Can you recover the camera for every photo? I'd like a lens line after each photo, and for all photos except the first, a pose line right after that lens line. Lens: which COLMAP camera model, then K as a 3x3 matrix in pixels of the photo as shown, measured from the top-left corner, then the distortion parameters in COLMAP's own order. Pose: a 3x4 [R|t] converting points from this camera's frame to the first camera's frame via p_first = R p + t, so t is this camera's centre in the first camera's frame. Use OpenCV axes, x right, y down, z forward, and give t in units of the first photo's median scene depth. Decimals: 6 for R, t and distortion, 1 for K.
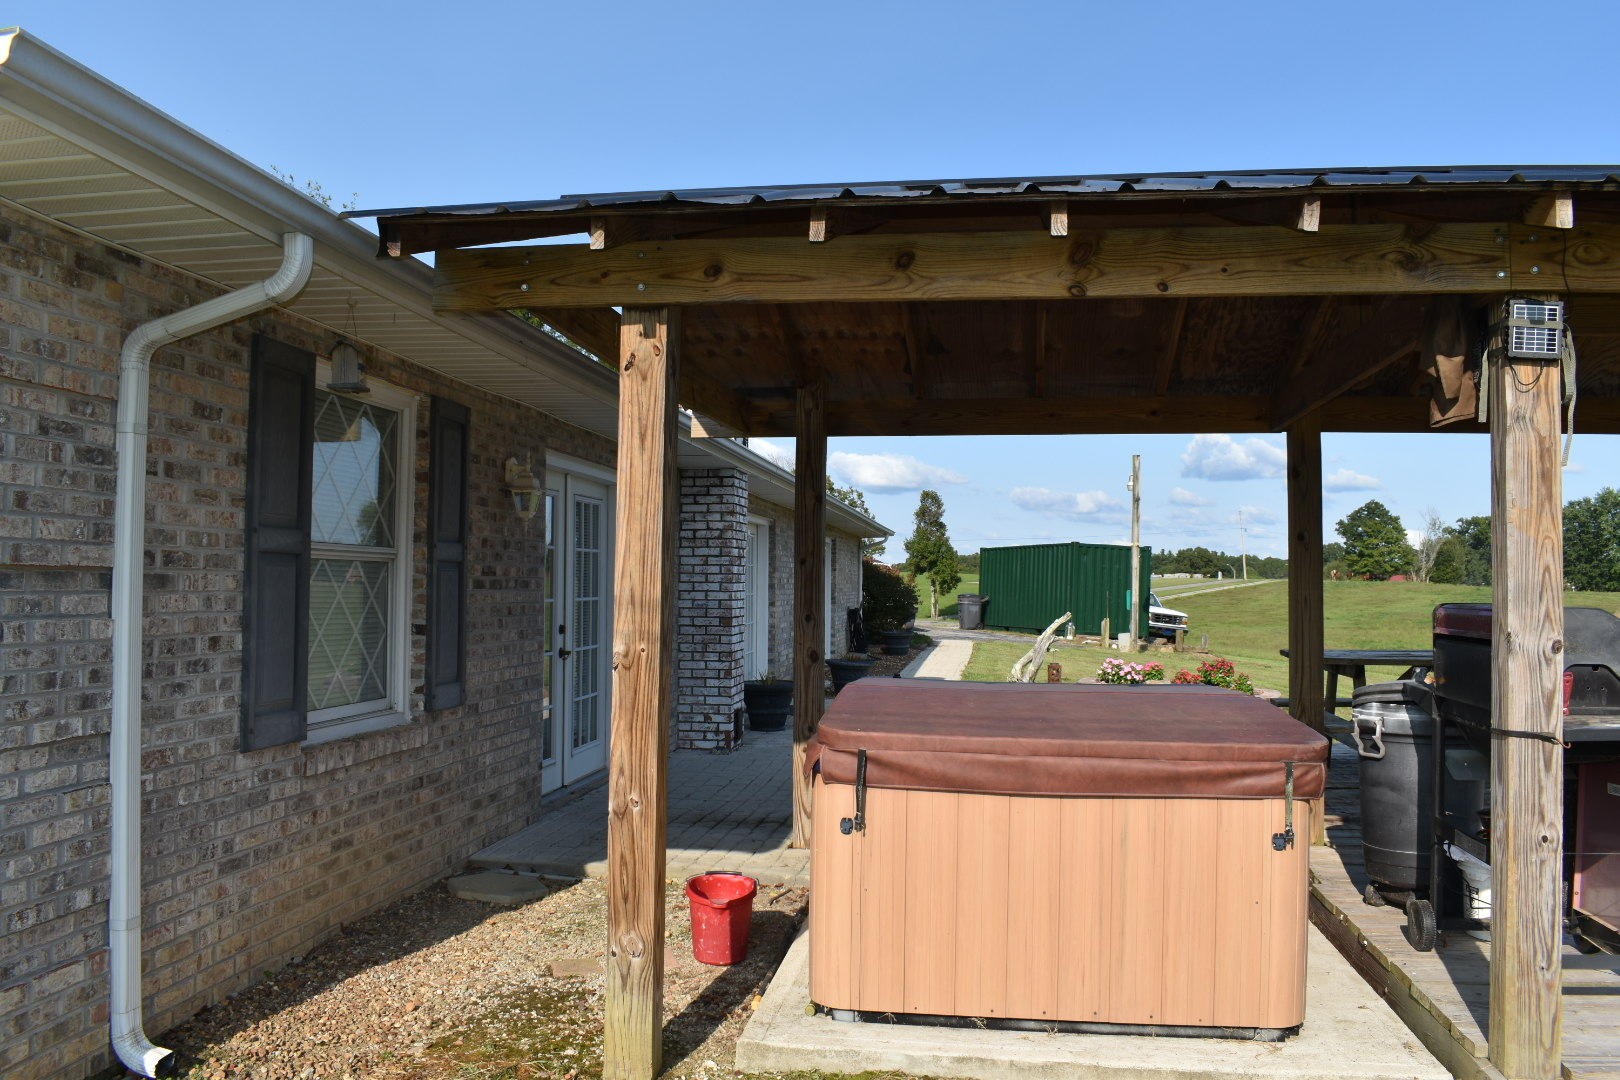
lens RADIAL K [[1255.6, 0, 808.5], [0, 1255.6, 534.0], [0, 0, 1]] dist [-0.100459, 0.019033]
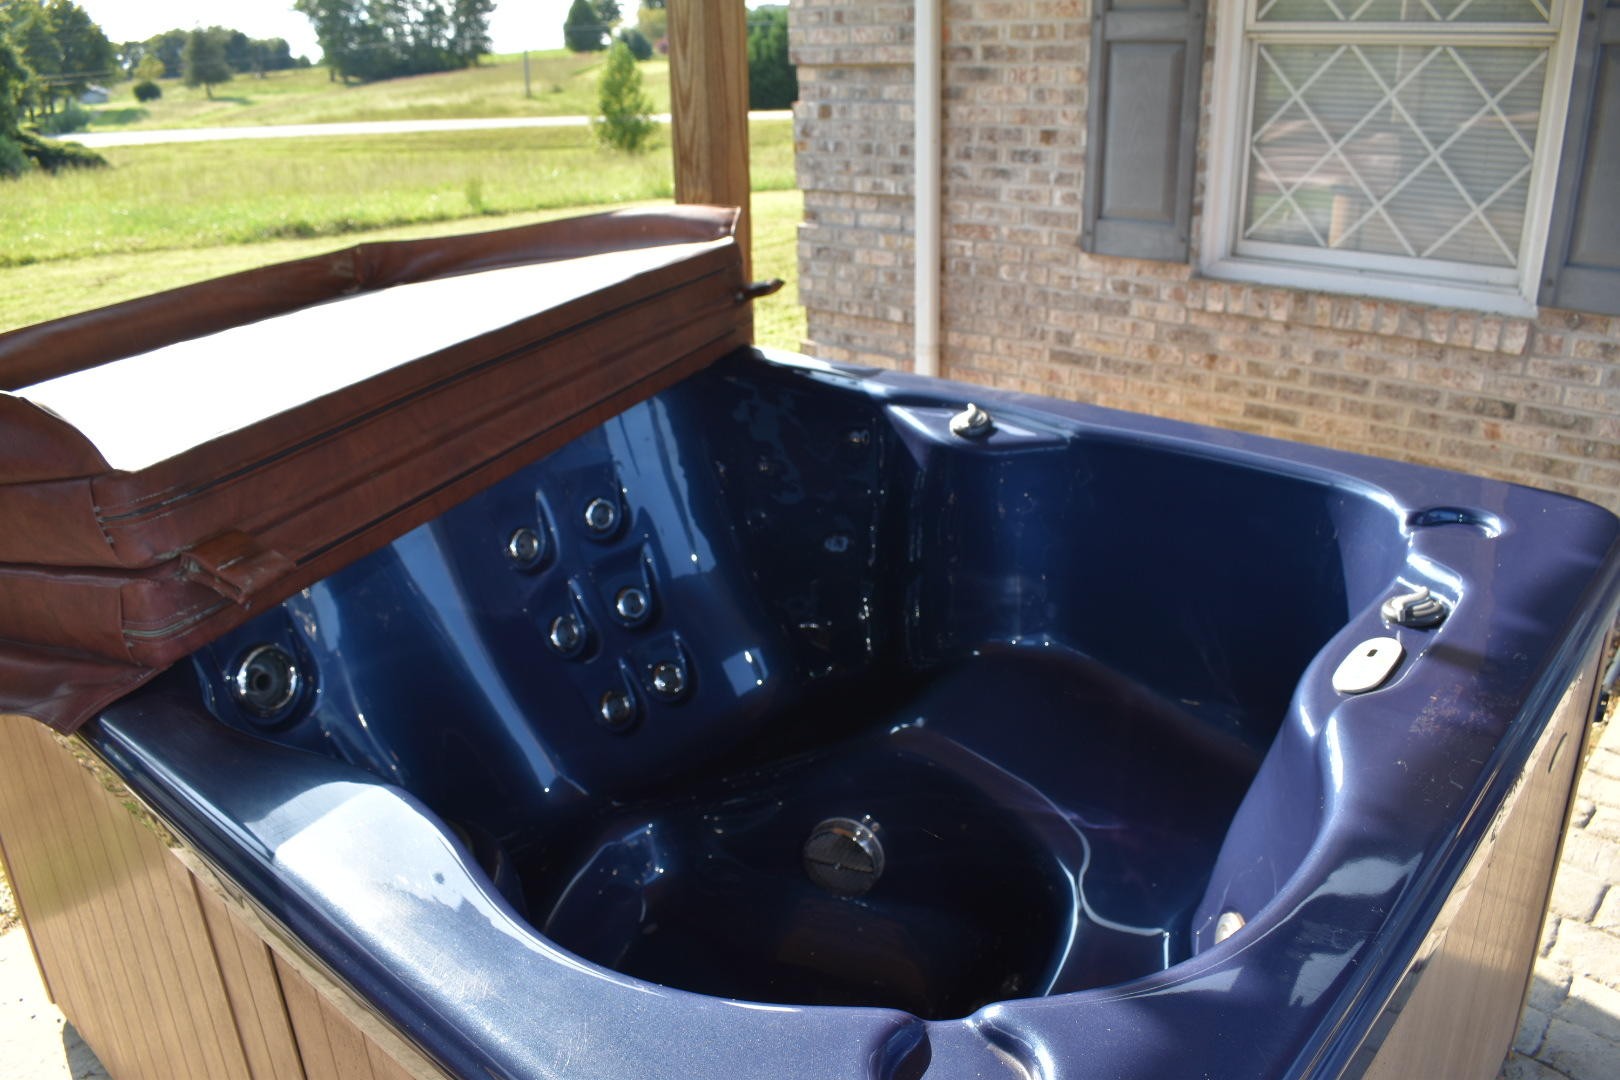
lens RADIAL K [[1255.6, 0, 810.1], [0, 1255.6, 539.5], [0, 0, 1]] dist [-0.100459, 0.019033]
pose [[-0.557491, 0.312151, -0.769263, 0.559543], [0.054608, 0.938400, 0.341209, 0.043101], [0.828385, 0.148213, -0.540196, 1.515931]]
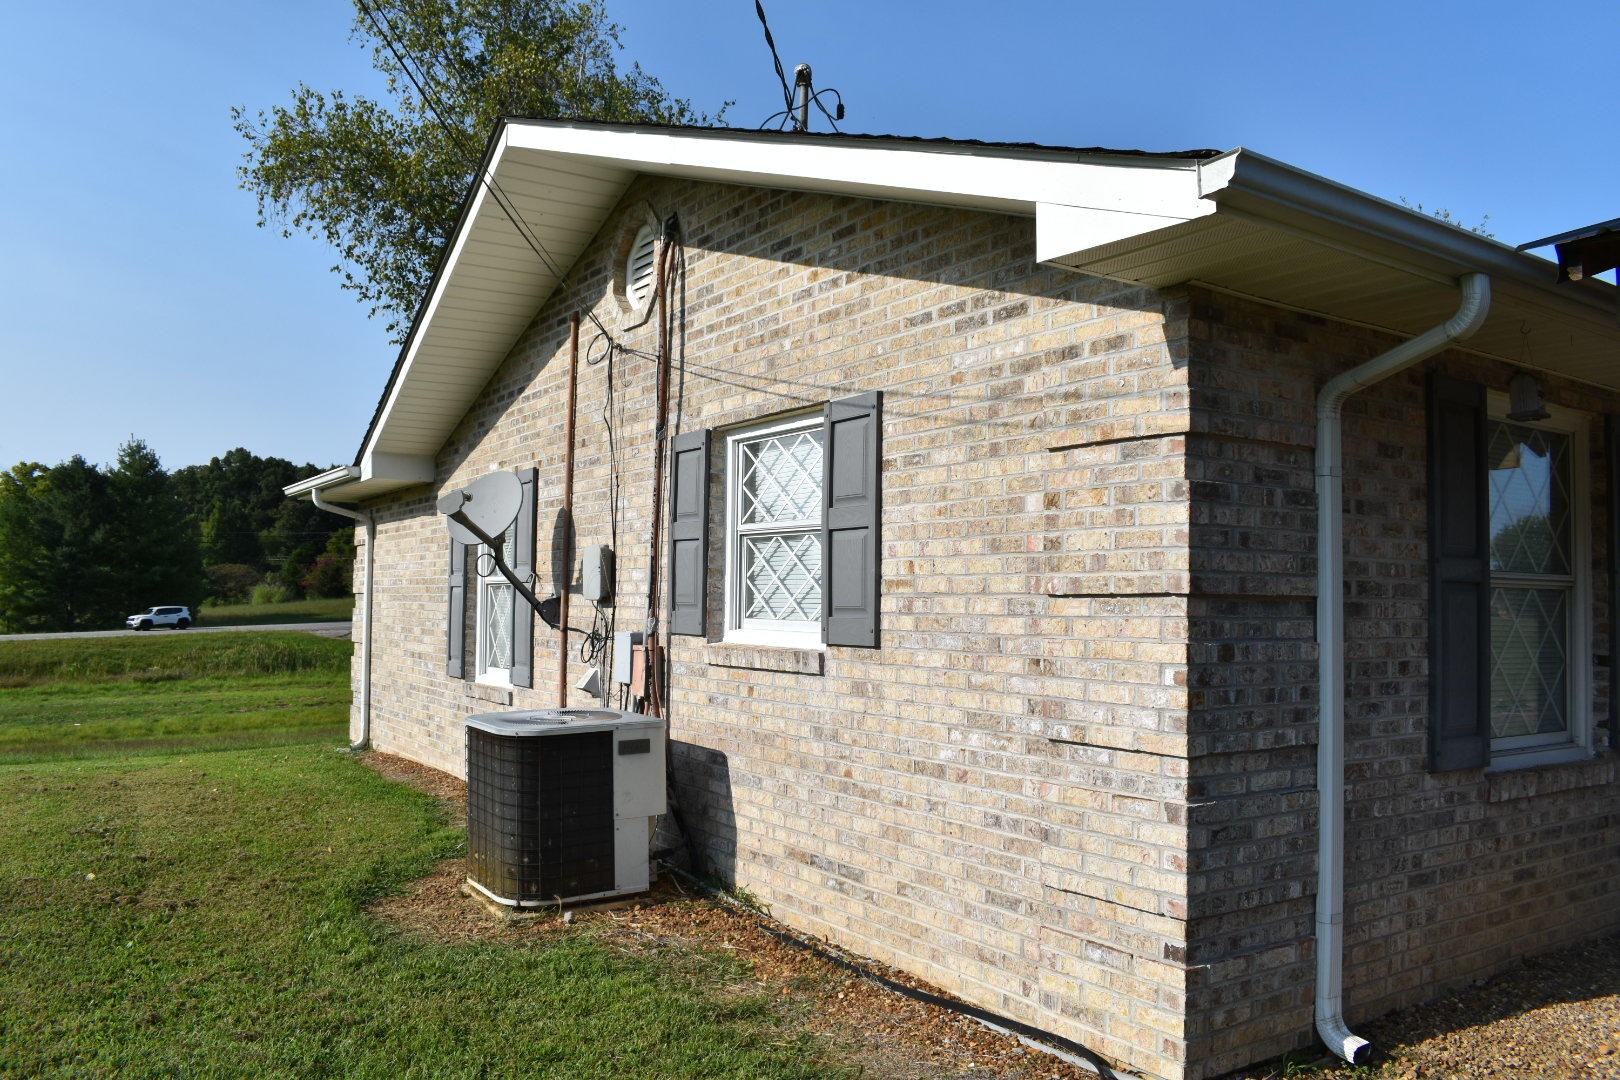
lens RADIAL K [[1255.6, 0, 818.5], [0, 1255.6, 535.4], [0, 0, 1]] dist [-0.100459, 0.019033]
pose [[0.658592, -0.041407, -0.751360, -0.015258], [0.021767, 0.999115, -0.035981, 0.001805], [0.752185, 0.007342, 0.658911, -0.087610]]
